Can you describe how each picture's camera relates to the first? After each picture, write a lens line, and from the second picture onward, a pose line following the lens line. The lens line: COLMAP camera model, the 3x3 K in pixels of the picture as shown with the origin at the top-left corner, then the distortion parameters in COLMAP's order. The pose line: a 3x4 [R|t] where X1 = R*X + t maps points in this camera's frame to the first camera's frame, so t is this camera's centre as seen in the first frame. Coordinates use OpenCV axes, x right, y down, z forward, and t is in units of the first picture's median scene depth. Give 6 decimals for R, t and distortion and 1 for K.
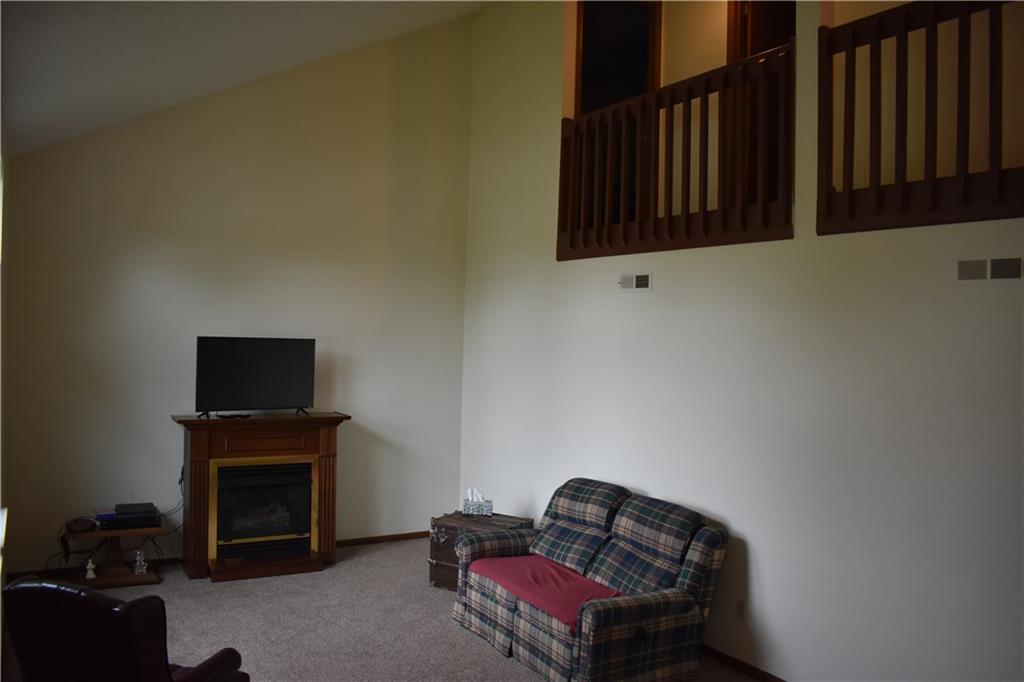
lens RADIAL K [[807.5, 0, 512.0], [0, 807.5, 341.0], [0, 0, 1]] dist [-0.095465, 0.001934]
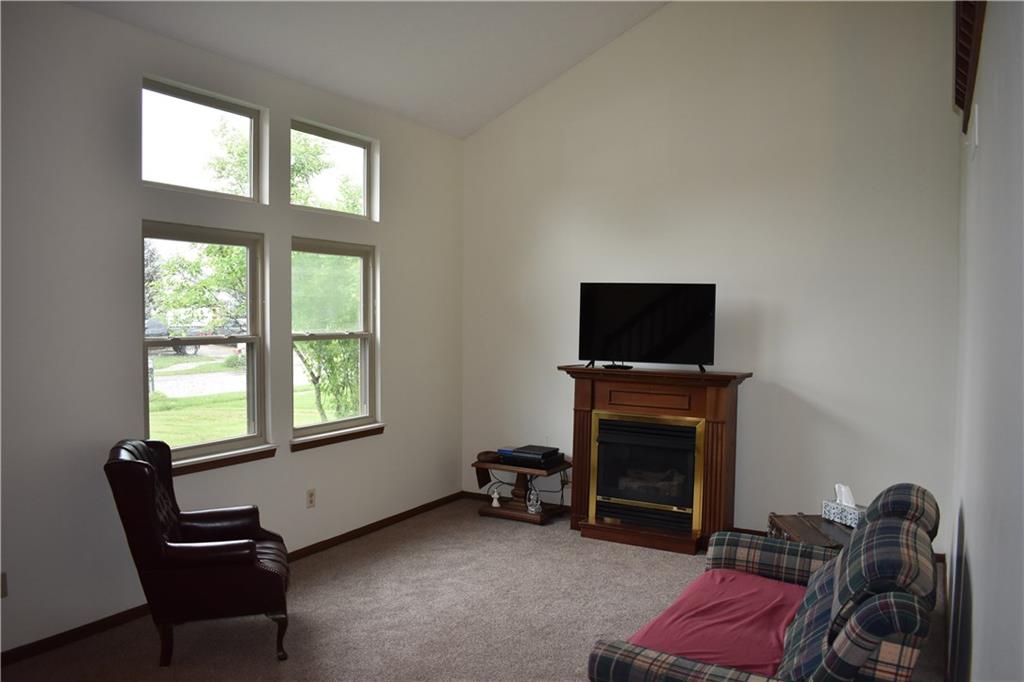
lens RADIAL K [[807.5, 0, 512.0], [0, 807.5, 341.0], [0, 0, 1]] dist [-0.095465, 0.001934]
pose [[0.490183, 0.011167, -0.871548, 0.429681], [-0.009511, 0.999927, 0.007463, 0.058959], [0.871568, 0.004631, 0.490253, 0.436534]]
